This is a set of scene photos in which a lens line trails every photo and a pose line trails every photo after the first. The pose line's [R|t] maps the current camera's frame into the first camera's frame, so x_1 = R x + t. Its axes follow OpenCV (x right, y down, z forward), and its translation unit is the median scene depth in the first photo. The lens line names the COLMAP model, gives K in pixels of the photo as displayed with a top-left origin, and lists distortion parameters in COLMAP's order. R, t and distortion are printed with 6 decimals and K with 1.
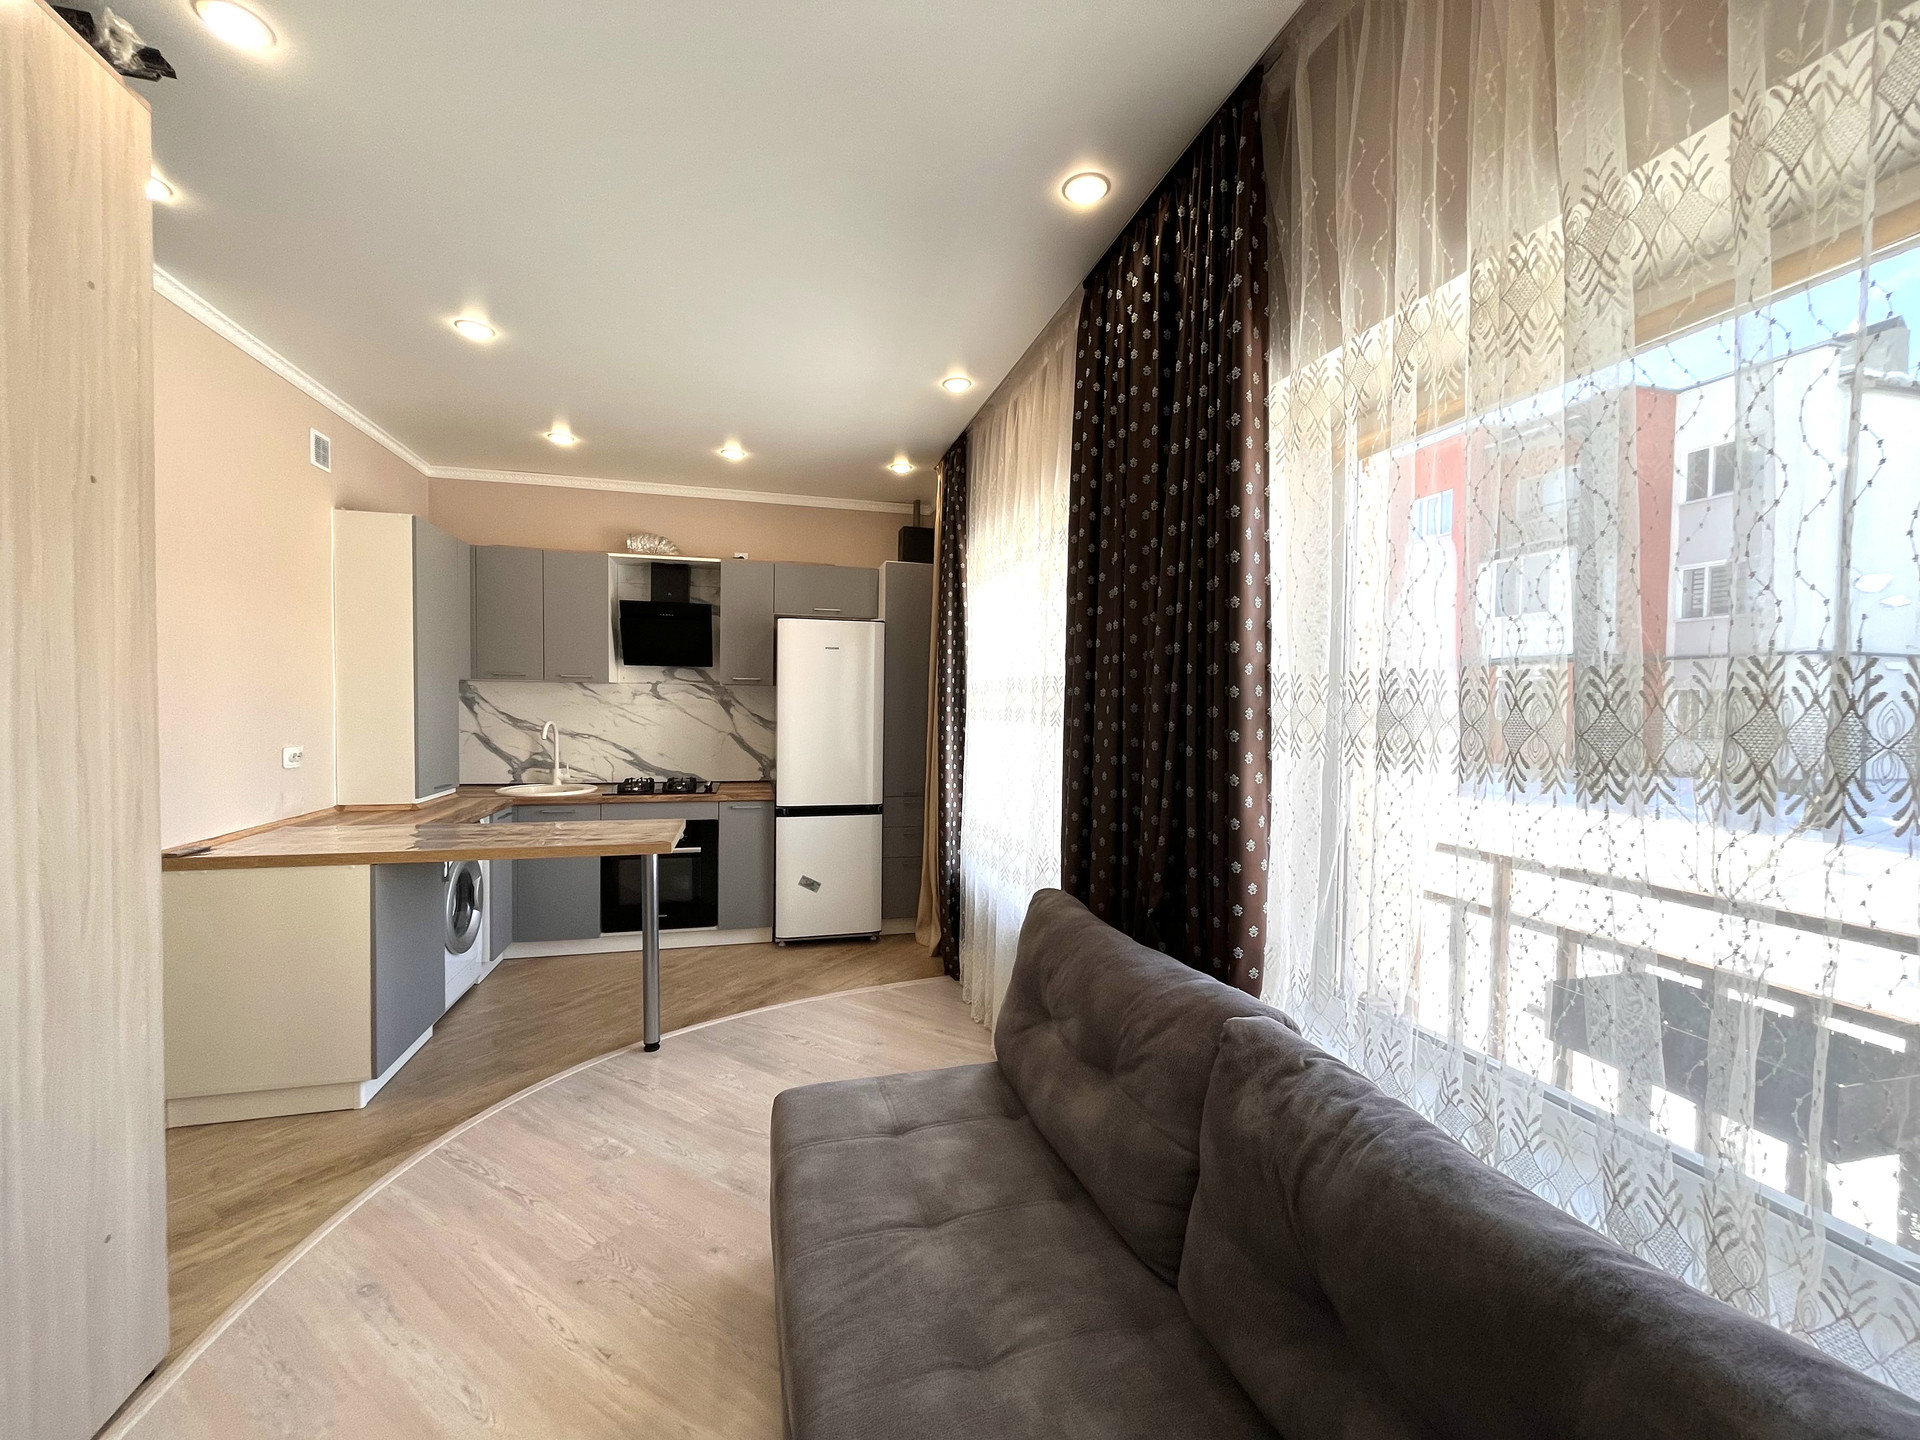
lens RADIAL K [[771.2, 0, 959.6], [0, 771.2, 726.5], [0, 0, 1]] dist [-0.004015, 0.000336]
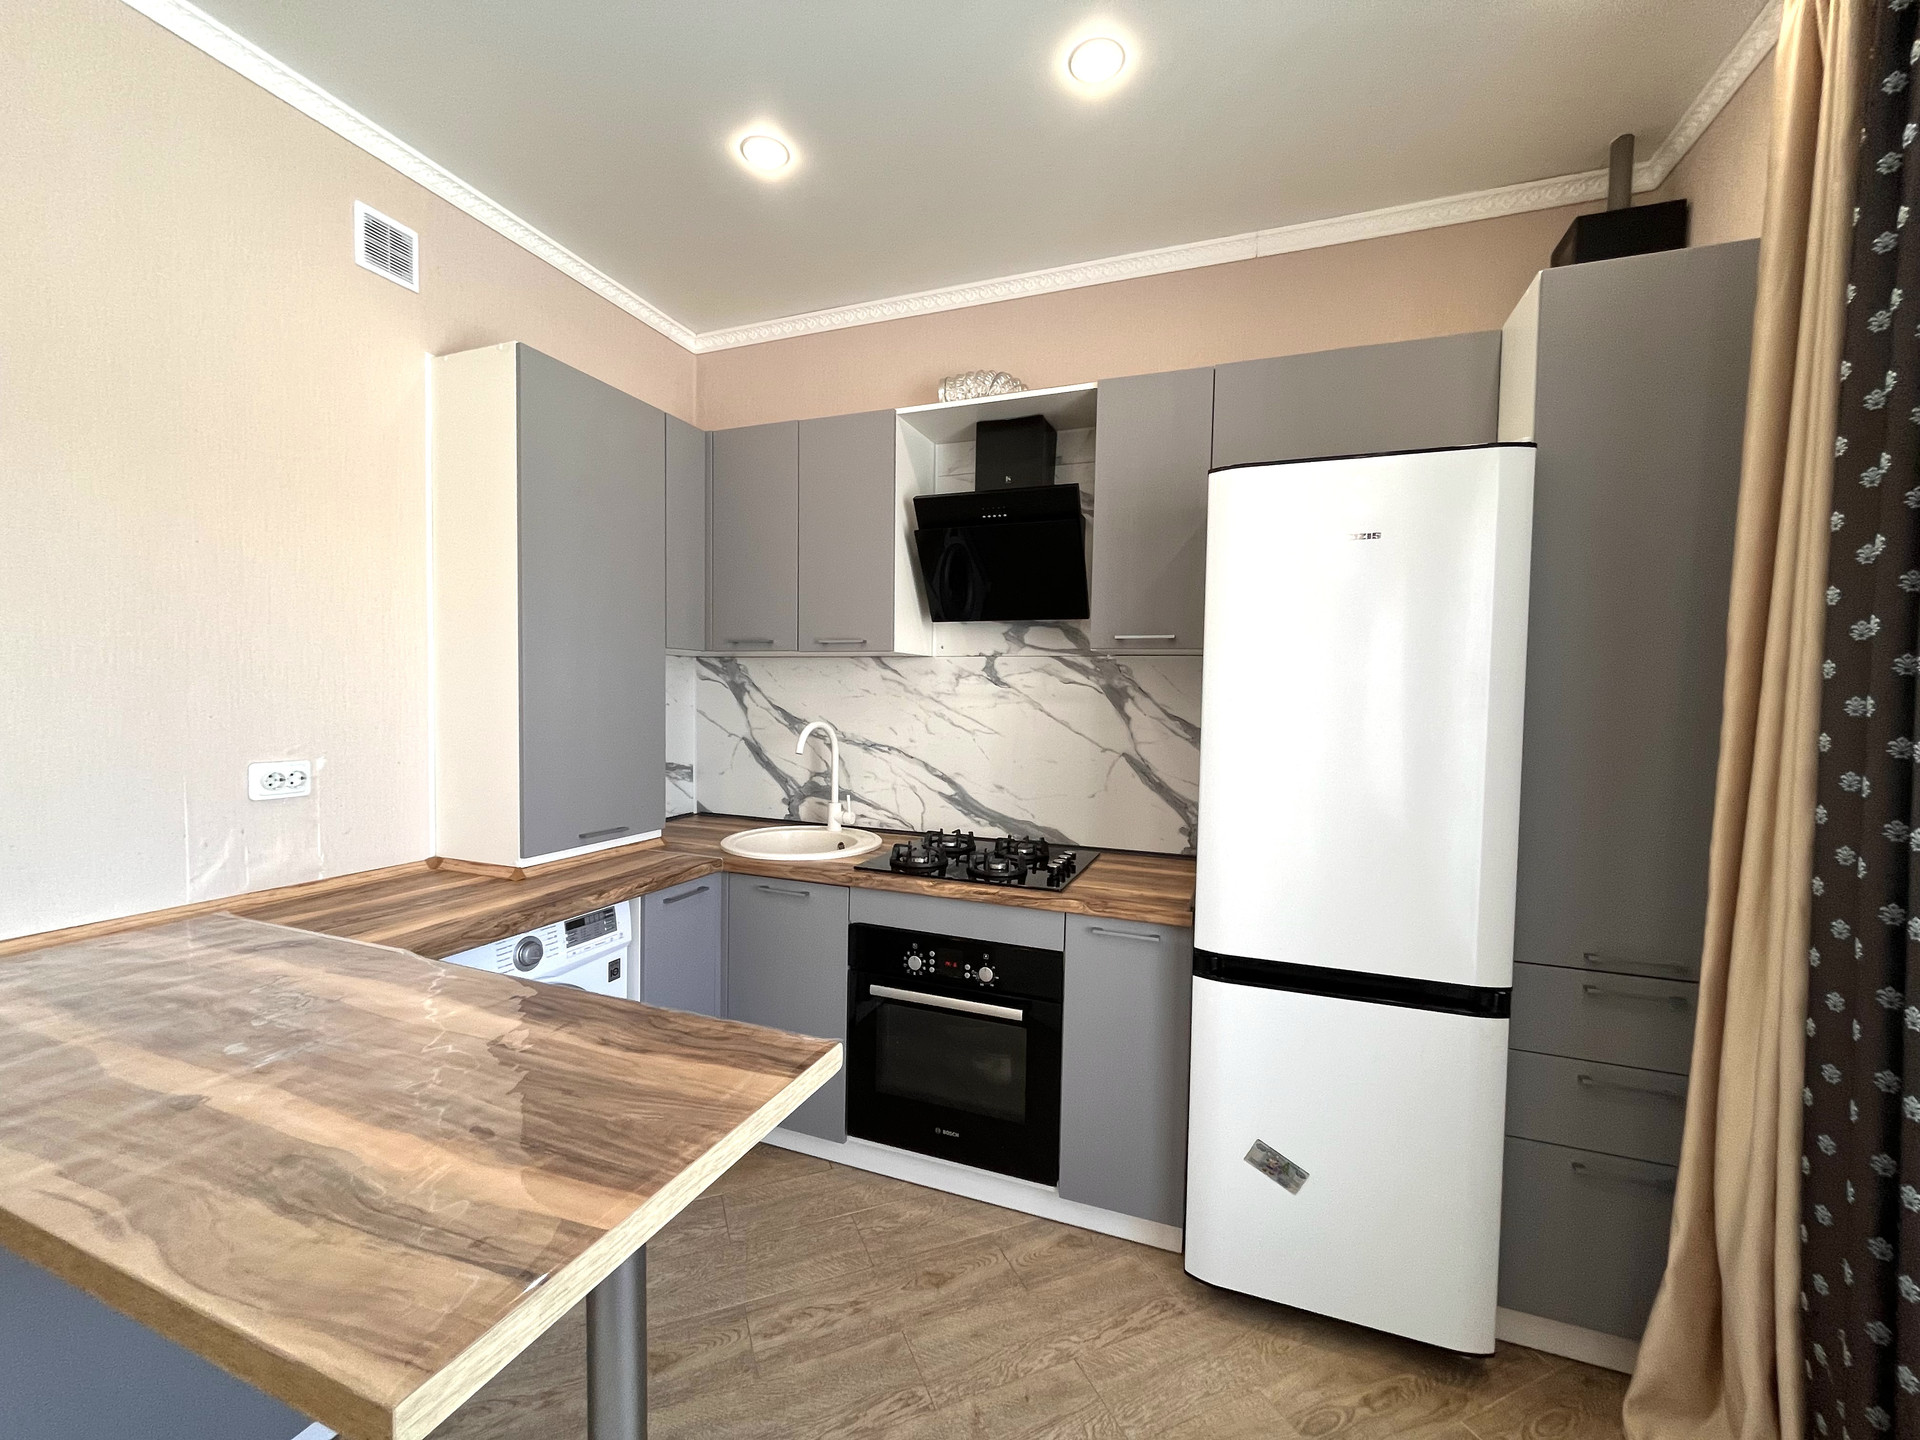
lens RADIAL K [[771.2, 0, 961.4], [0, 771.2, 726.2], [0, 0, 1]] dist [-0.004015, 0.000336]
pose [[0.811518, 0.024597, -0.583809, -0.105097], [-0.025184, 0.999658, 0.007110, -0.010959], [0.583784, 0.008933, 0.811860, 0.605128]]
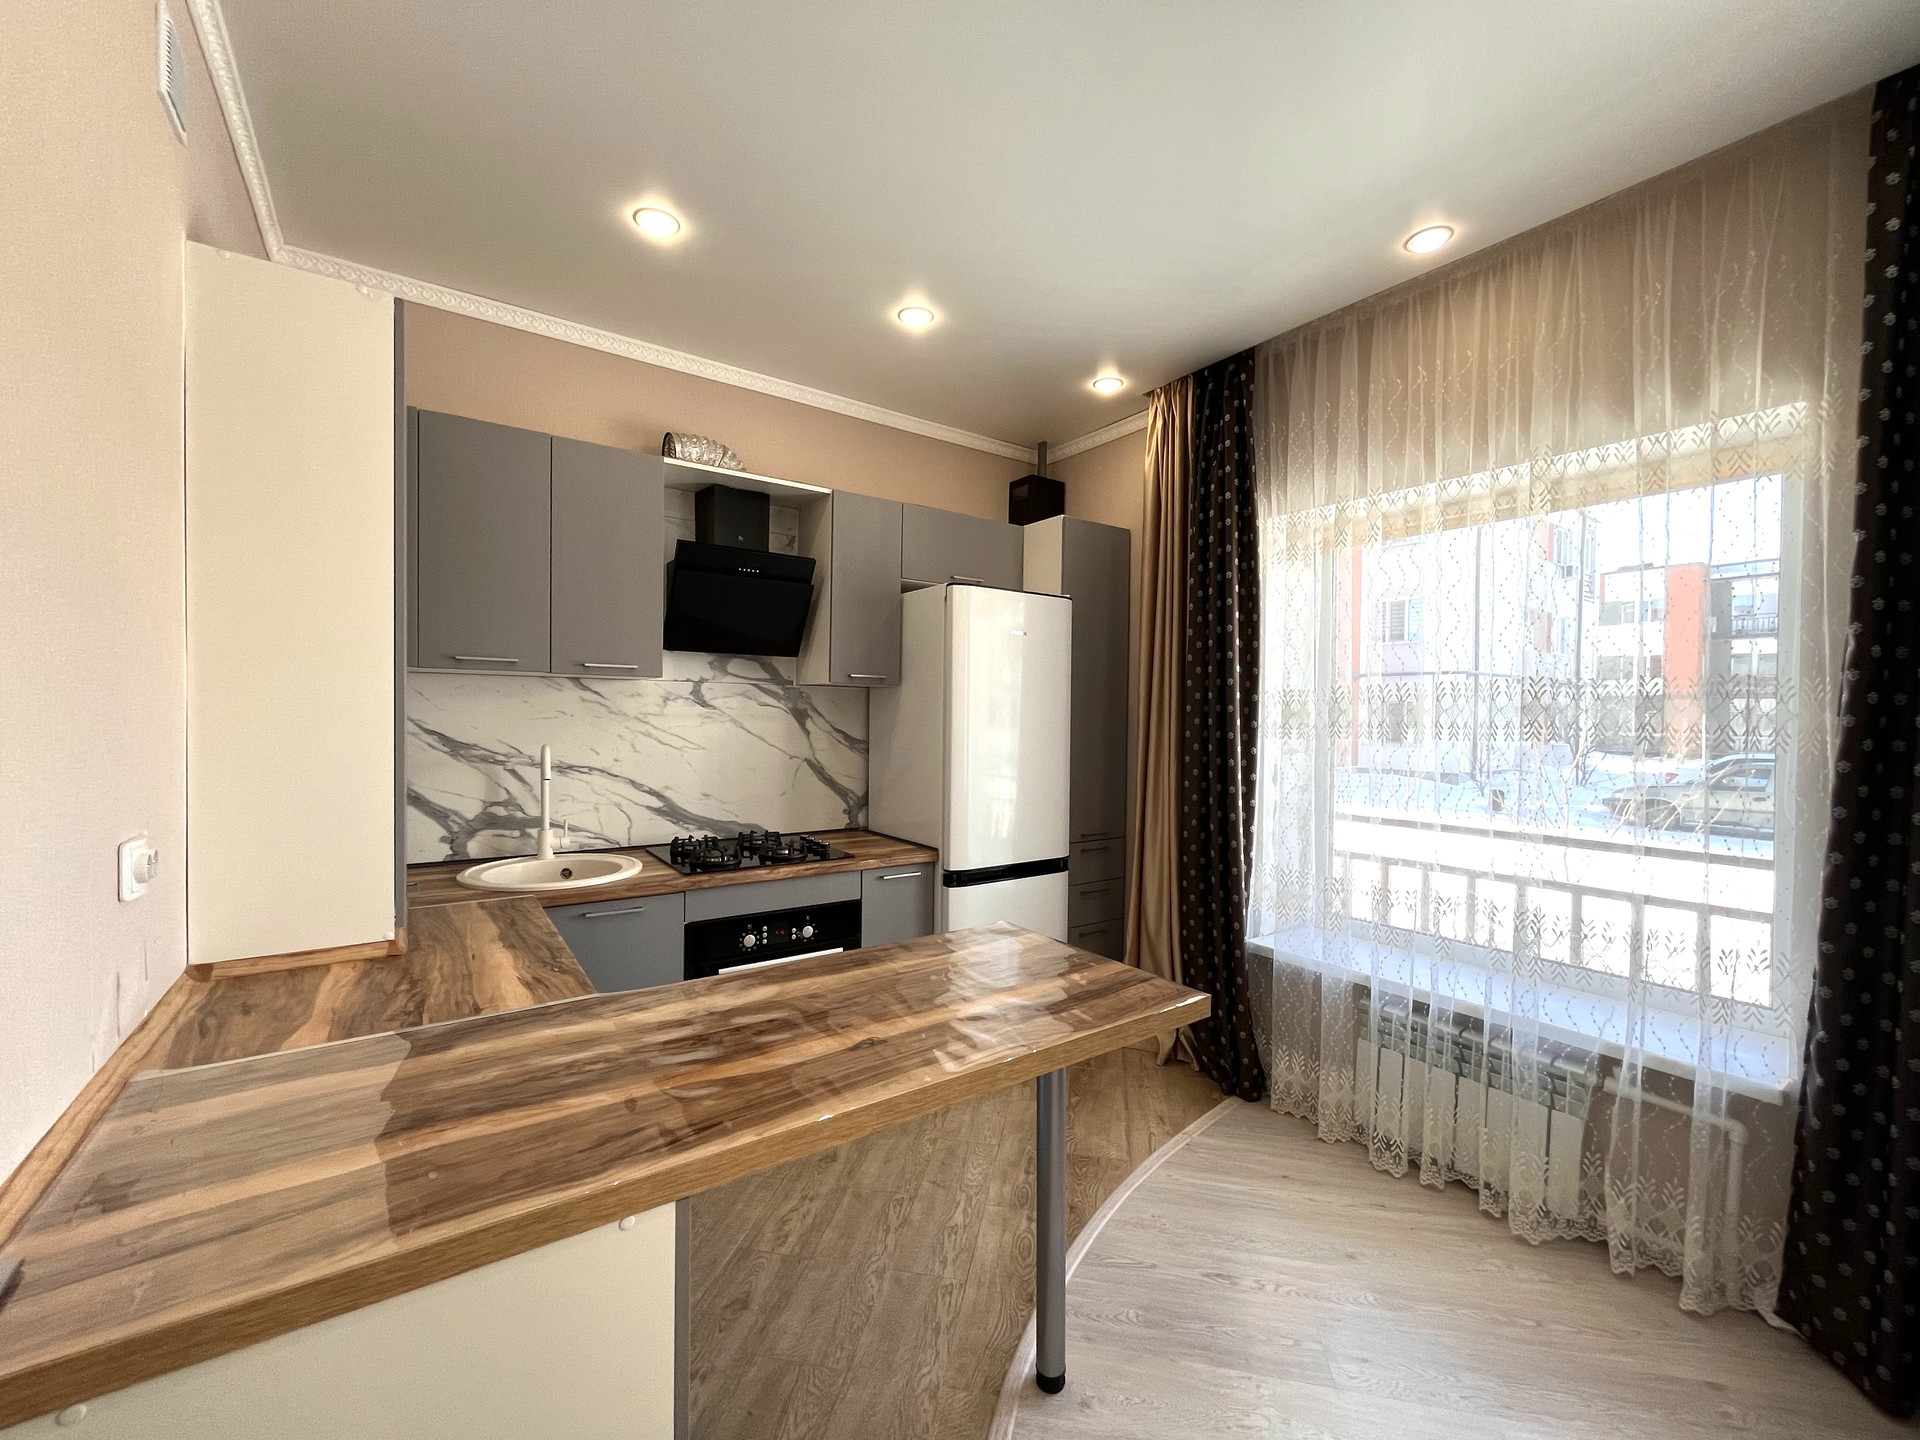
lens RADIAL K [[771.2, 0, 959.7], [0, 771.2, 725.2], [0, 0, 1]] dist [-0.004015, 0.000336]
pose [[0.937722, -0.005707, 0.347339, -0.455819], [0.009558, 0.999910, -0.009375, -0.014308], [-0.347255, 0.012111, 0.937693, 0.380958]]
